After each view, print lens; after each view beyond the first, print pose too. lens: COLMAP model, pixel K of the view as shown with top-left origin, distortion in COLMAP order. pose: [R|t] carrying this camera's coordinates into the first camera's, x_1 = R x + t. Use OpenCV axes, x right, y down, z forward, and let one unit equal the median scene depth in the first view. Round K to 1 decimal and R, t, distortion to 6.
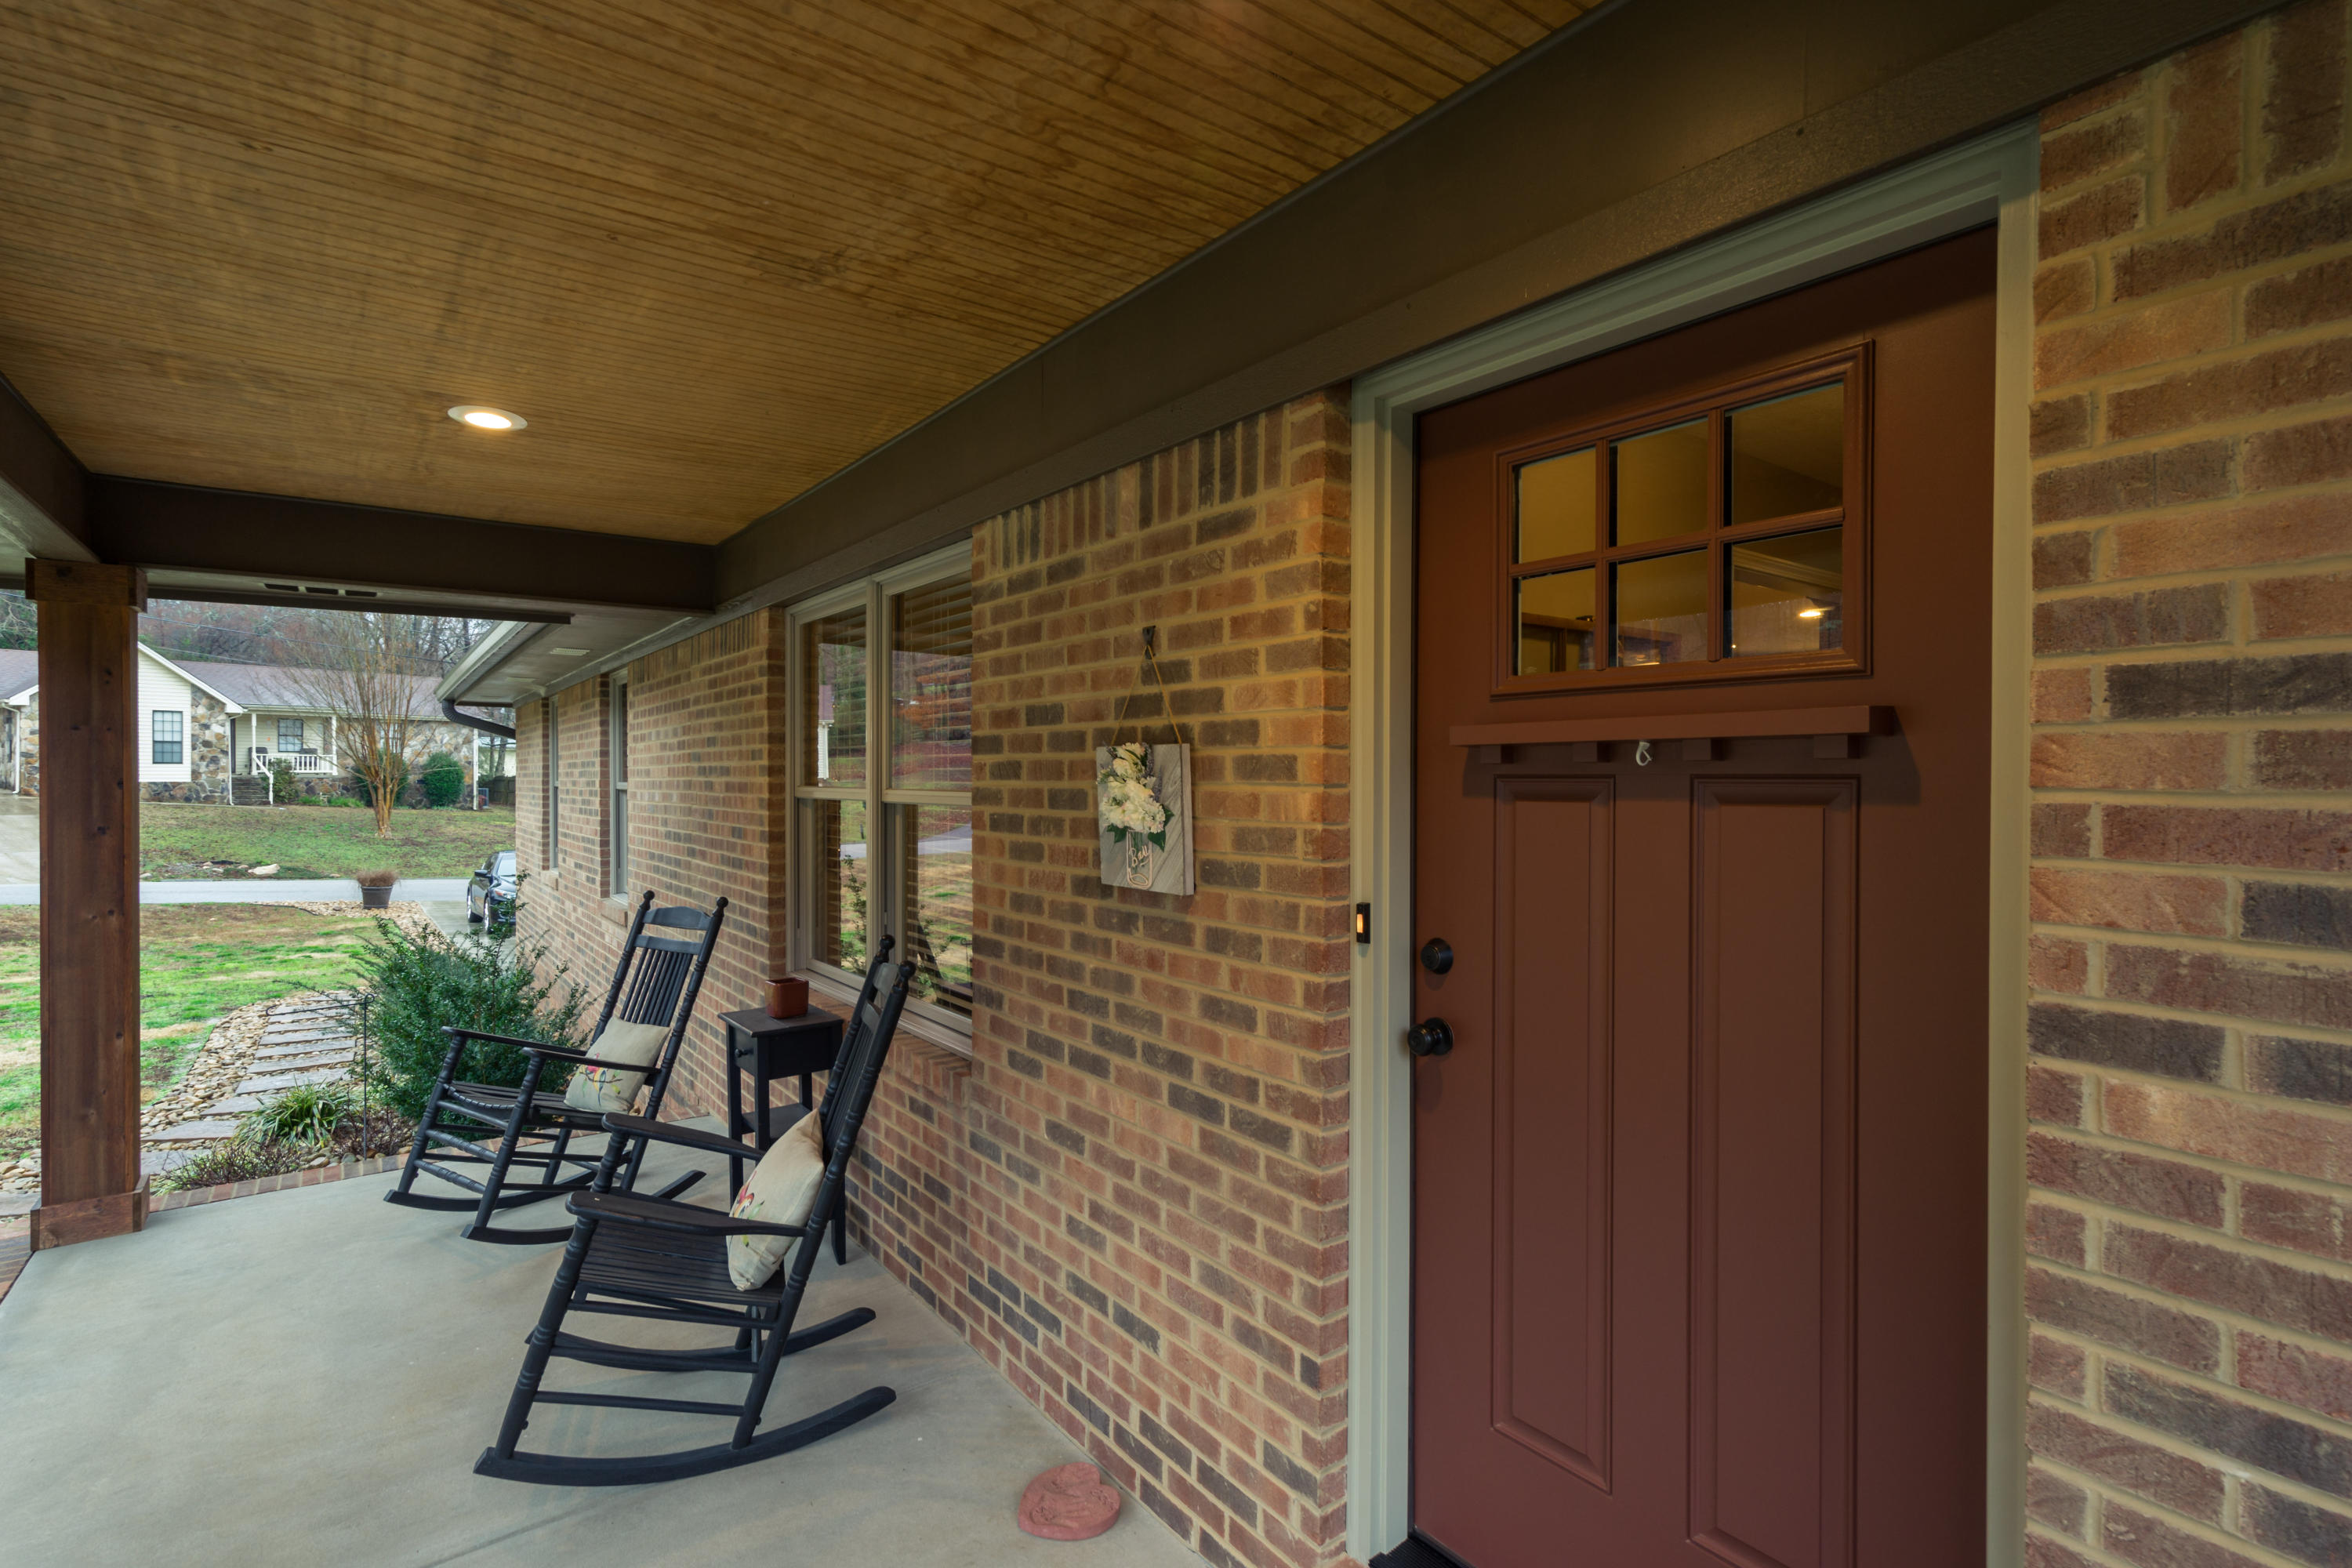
lens RADIAL K [[1109.7, 0, 1175.1], [0, 1109.7, 782.7], [0, 0, 1]] dist [0.000412, 0.000229]
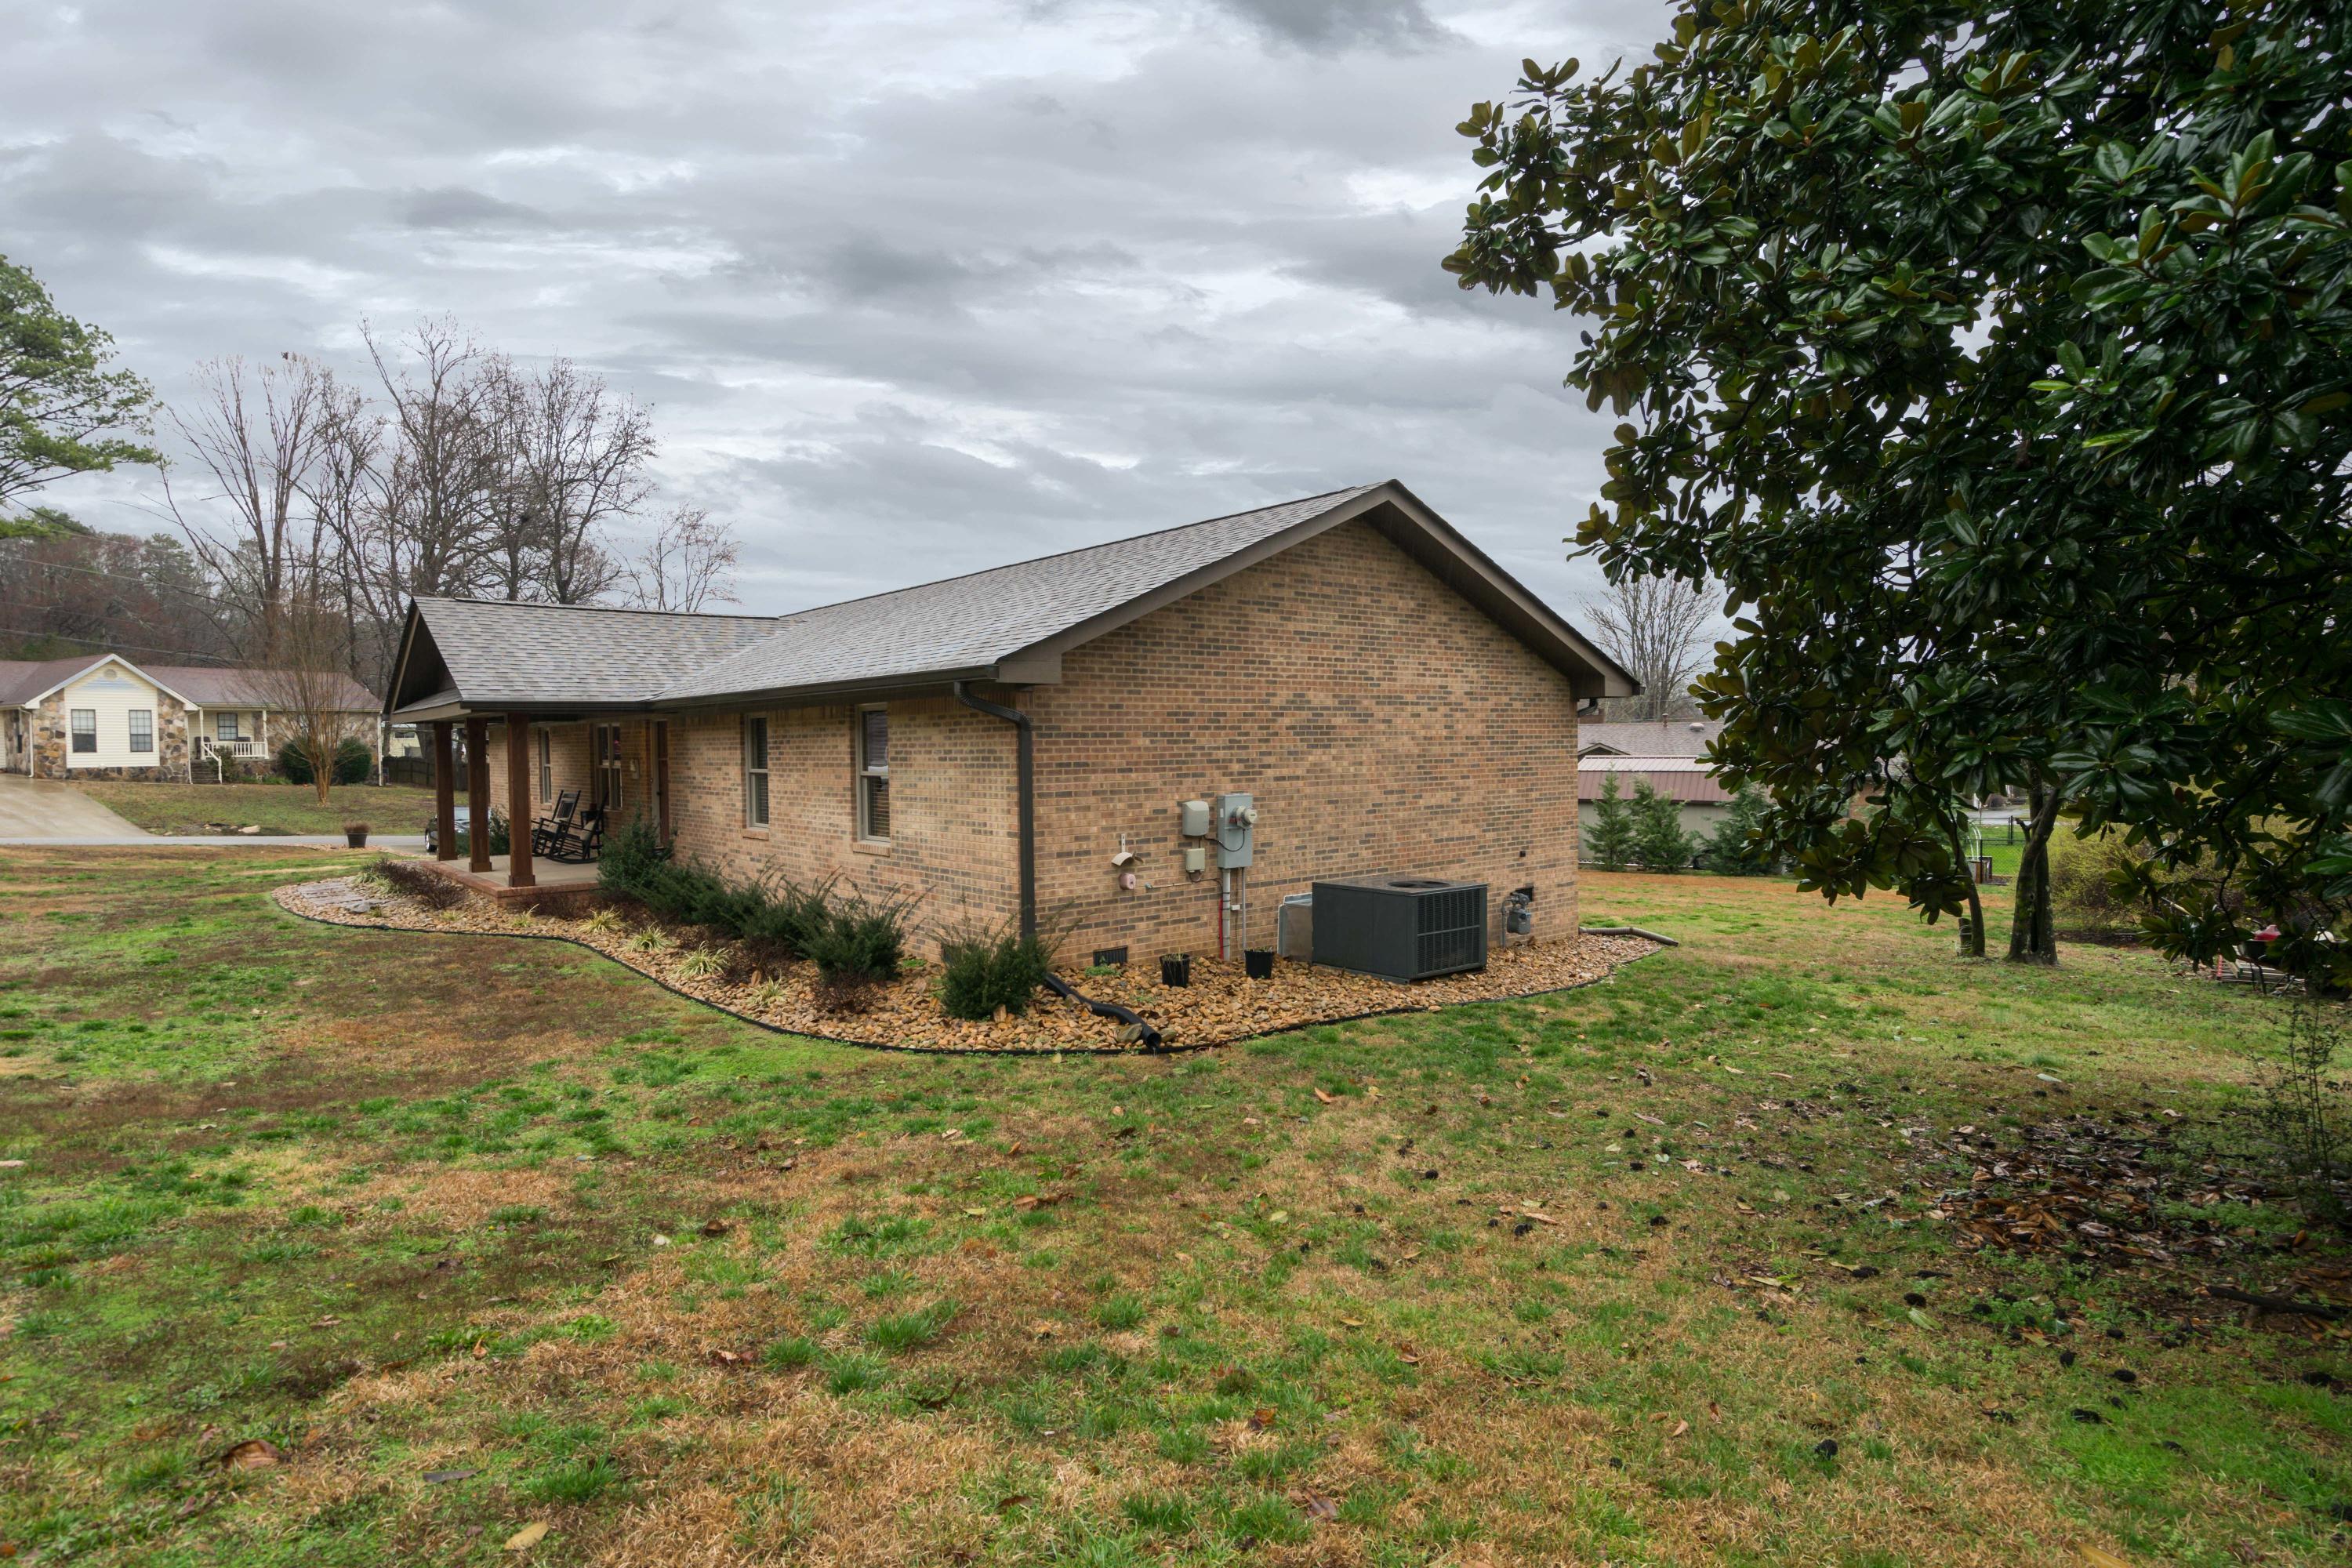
lens RADIAL K [[1205.0, 0, 1180.7], [0, 1205.0, 775.2], [0, 0, 1]] dist [0.004175, 0.000076]
pose [[0.998109, -0.014551, 0.059728, 0.182419], [0.013293, 0.999682, 0.021409, -0.004035], [-0.060020, -0.020574, 0.997985, -0.423998]]
